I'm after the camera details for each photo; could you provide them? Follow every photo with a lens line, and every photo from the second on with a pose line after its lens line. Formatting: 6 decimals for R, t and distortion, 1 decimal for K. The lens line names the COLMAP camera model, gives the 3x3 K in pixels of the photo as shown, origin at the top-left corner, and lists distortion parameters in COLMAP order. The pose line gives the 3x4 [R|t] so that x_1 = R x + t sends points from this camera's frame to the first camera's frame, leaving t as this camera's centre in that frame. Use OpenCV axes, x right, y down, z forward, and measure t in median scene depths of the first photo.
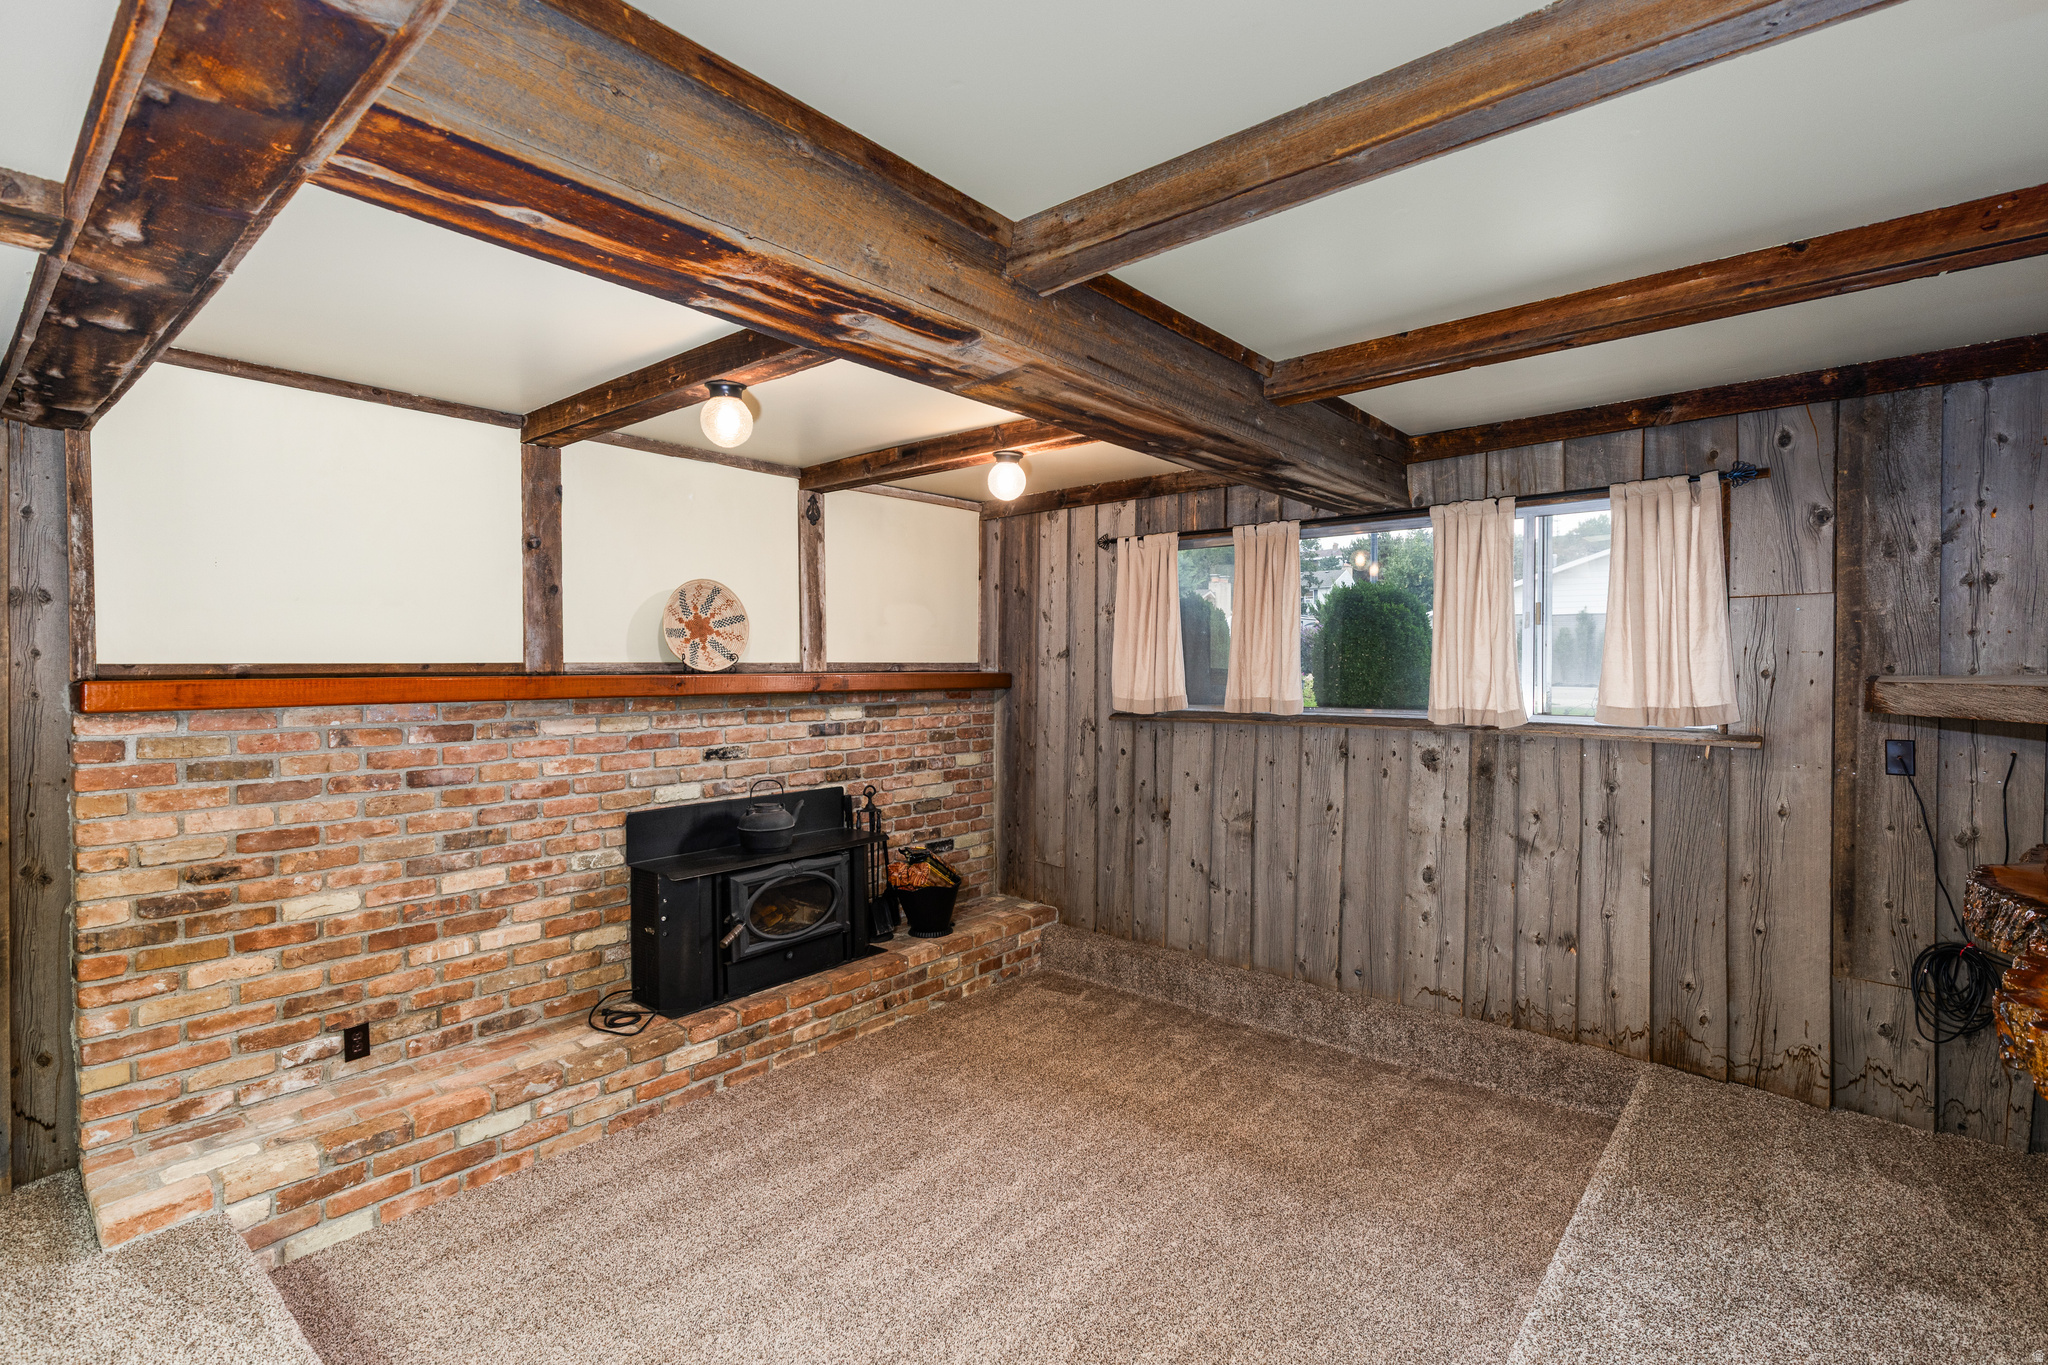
lens RADIAL K [[928.9, 0, 1036.2], [0, 928.9, 677.9], [0, 0, 1]] dist [0.008065, -0.001586]
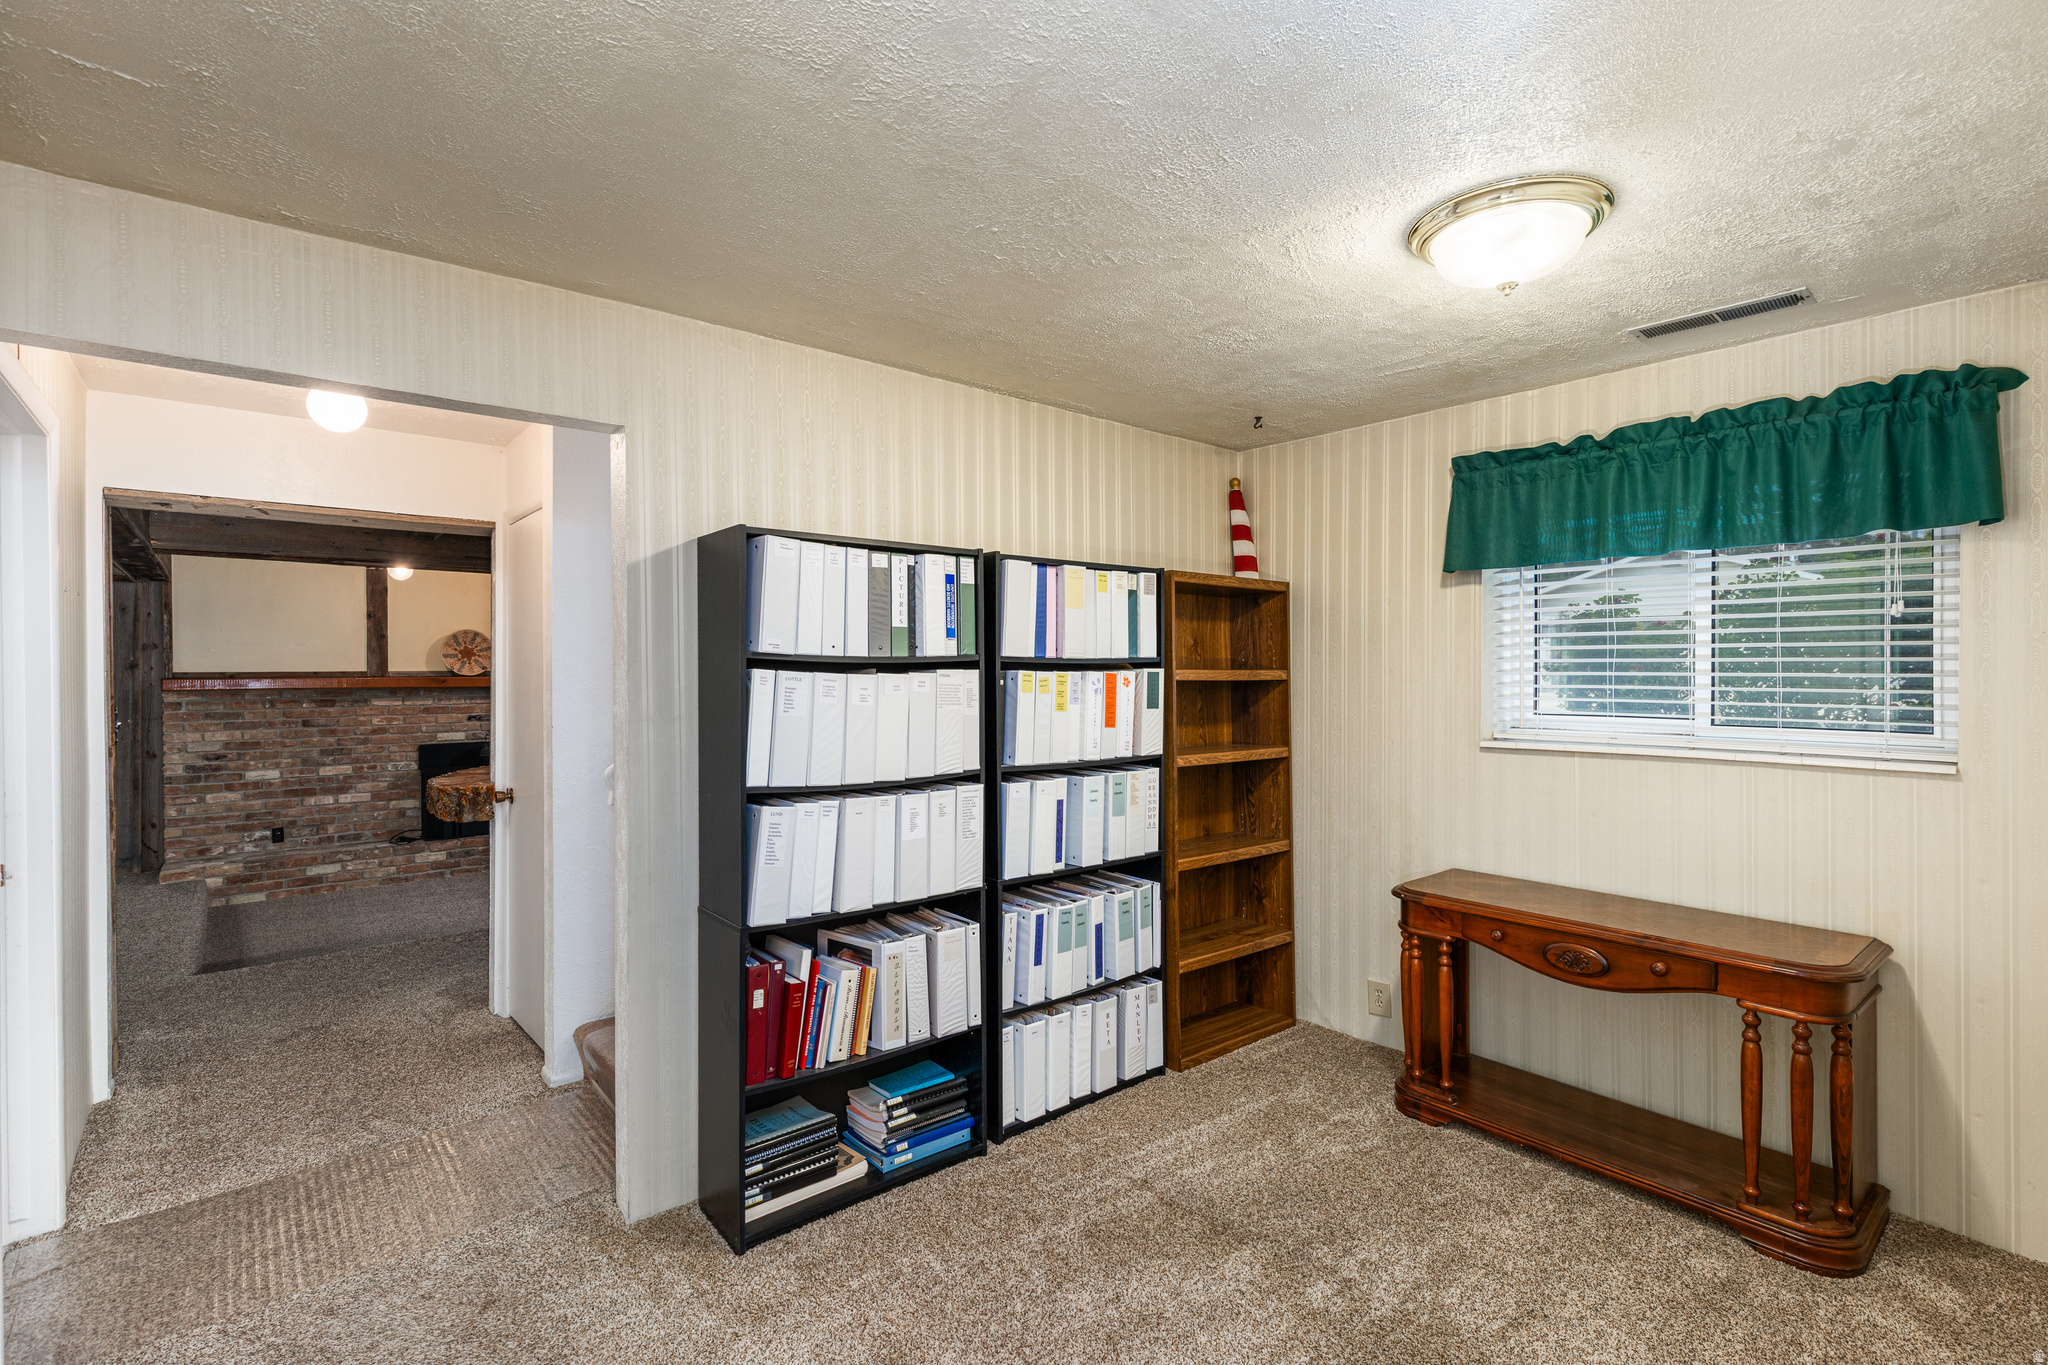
lens RADIAL K [[928.9, 0, 1030.2], [0, 928.9, 675.4], [0, 0, 1]] dist [0.008065, -0.001586]
pose [[0.985972, 0.001810, -0.166899, 1.360218], [-0.002687, 0.999984, -0.005030, -0.000282], [0.166887, 0.005408, 0.985961, -0.884949]]
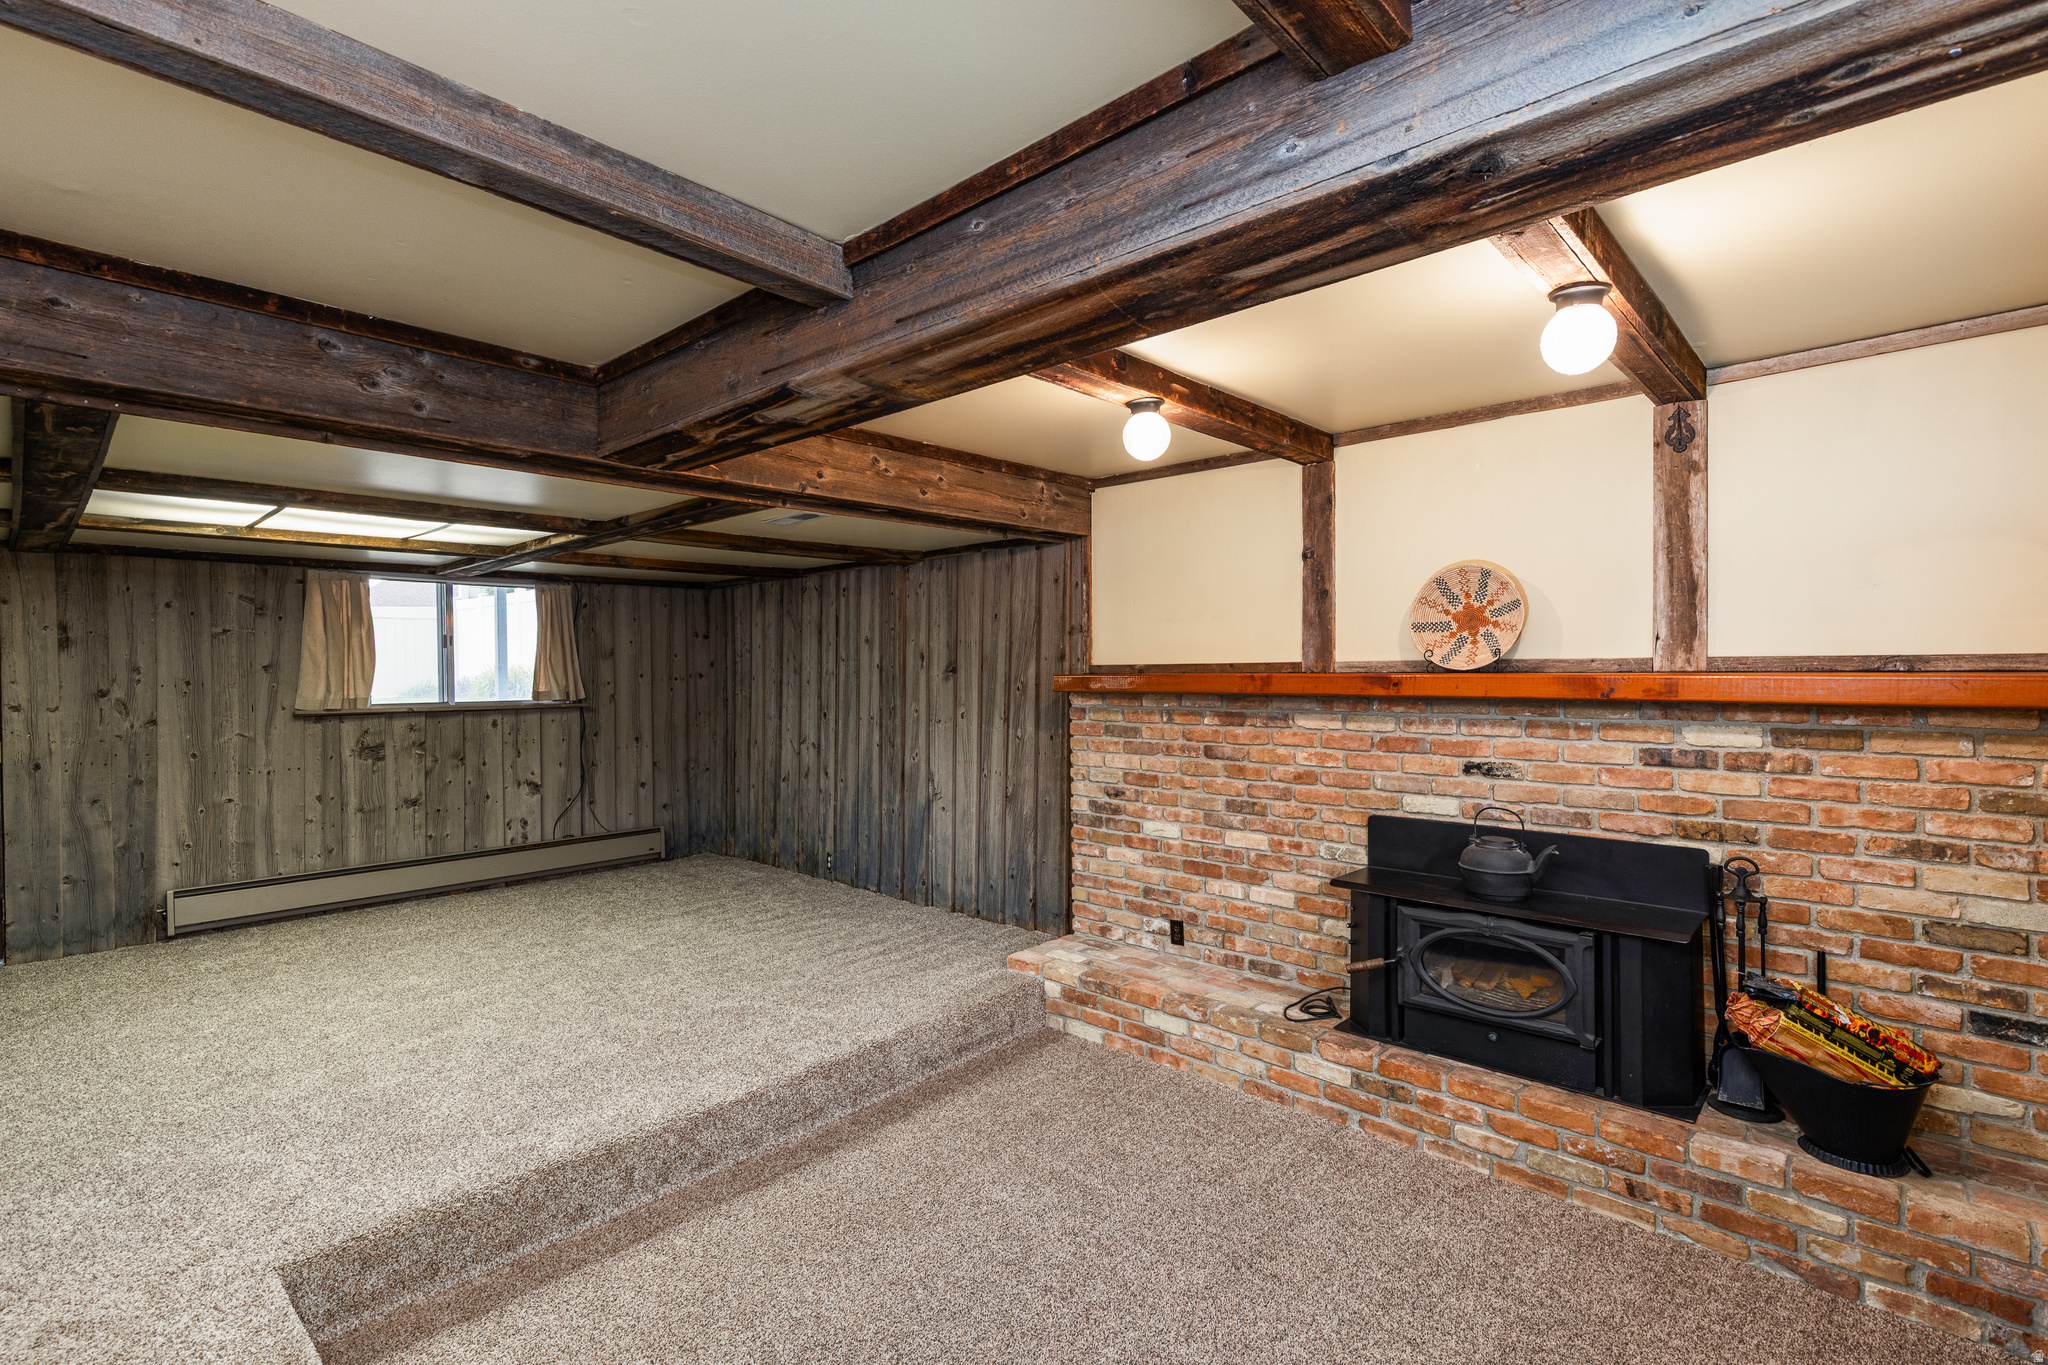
lens RADIAL K [[928.9, 0, 1026.5], [0, 928.9, 683.1], [0, 0, 1]] dist [0.008065, -0.001586]
pose [[-0.041763, 0.018729, -0.998952, 0.612028], [-0.006506, 0.999798, 0.019017, -0.010414], [0.999106, 0.007294, -0.041633, 0.750725]]
